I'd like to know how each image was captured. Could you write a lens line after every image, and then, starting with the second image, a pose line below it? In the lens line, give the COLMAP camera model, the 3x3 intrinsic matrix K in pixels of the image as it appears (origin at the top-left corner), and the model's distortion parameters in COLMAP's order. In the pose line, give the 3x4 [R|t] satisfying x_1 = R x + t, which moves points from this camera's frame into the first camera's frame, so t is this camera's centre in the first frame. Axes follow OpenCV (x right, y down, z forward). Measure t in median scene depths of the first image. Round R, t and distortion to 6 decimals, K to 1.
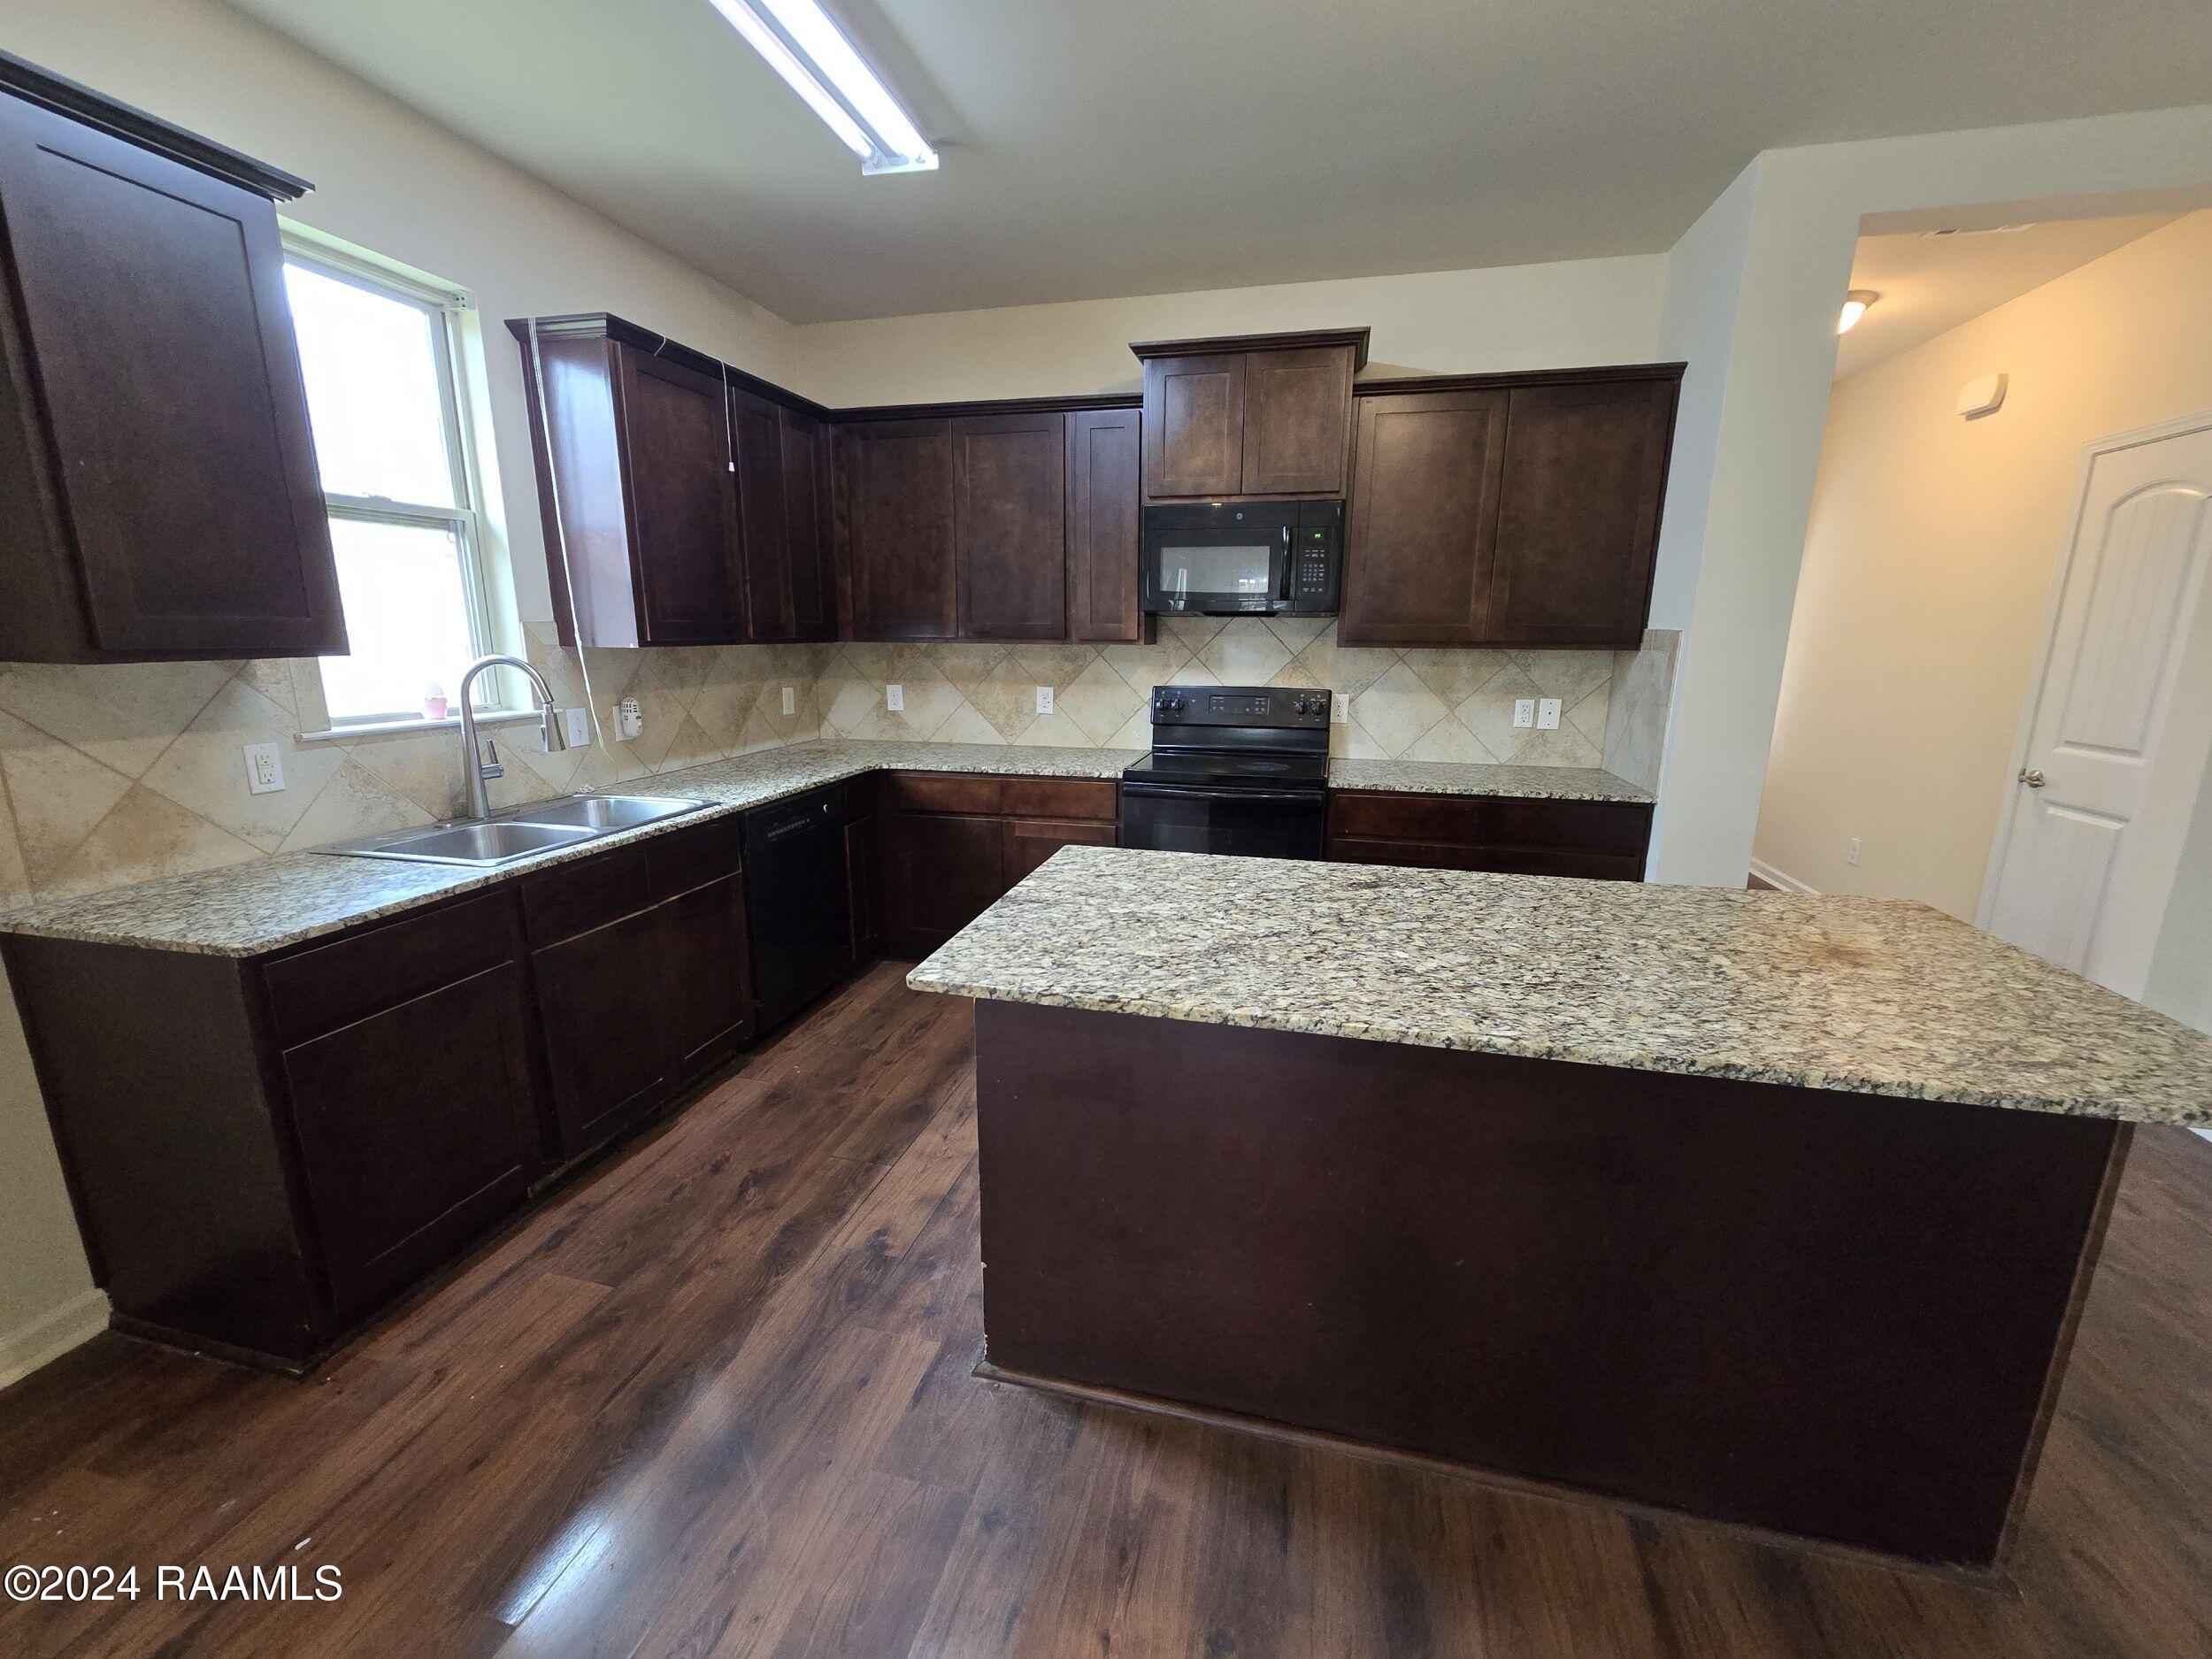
lens RADIAL K [[899.2, 0, 1105.2], [0, 899.2, 825.1], [0, 0, 1]] dist [-0.001964, -0.000130]
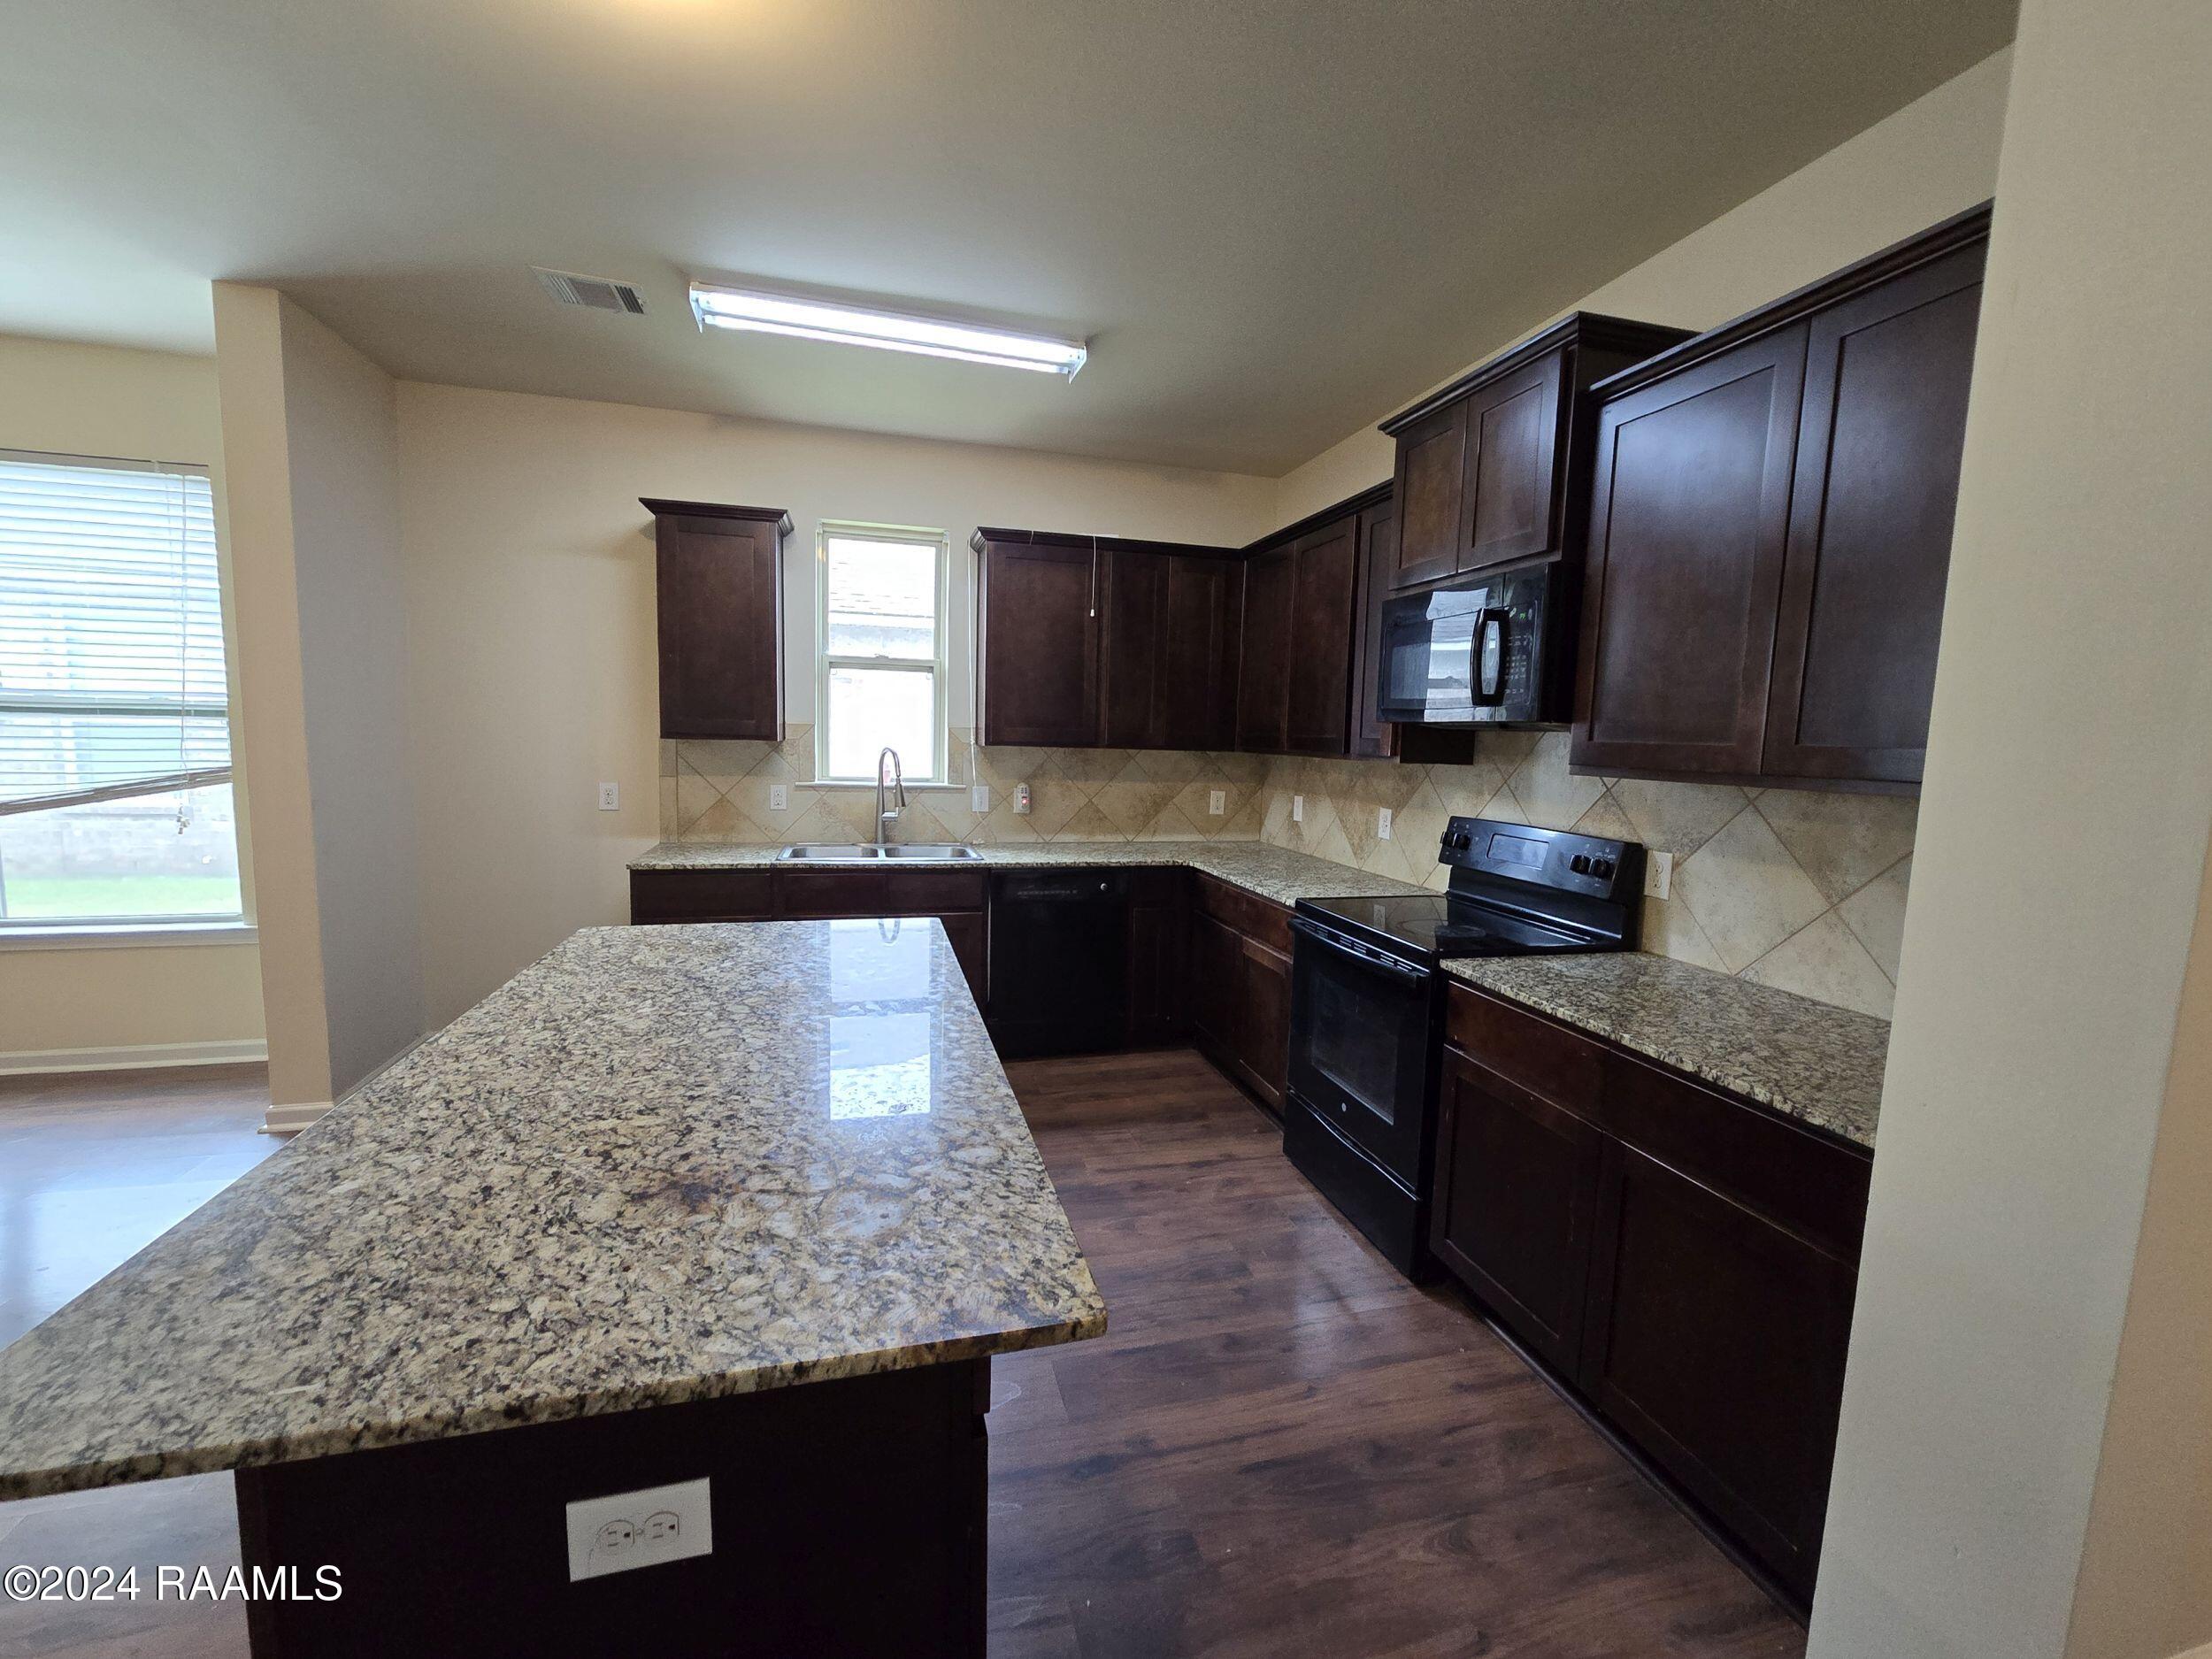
lens RADIAL K [[899.2, 0, 1103.4], [0, 899.2, 826.4], [0, 0, 1]] dist [-0.001964, -0.000130]
pose [[0.491498, 0.098516, -0.865288, 0.752268], [-0.212967, 0.977011, -0.009732, -0.090752], [0.844437, 0.189061, 0.501180, 0.429303]]
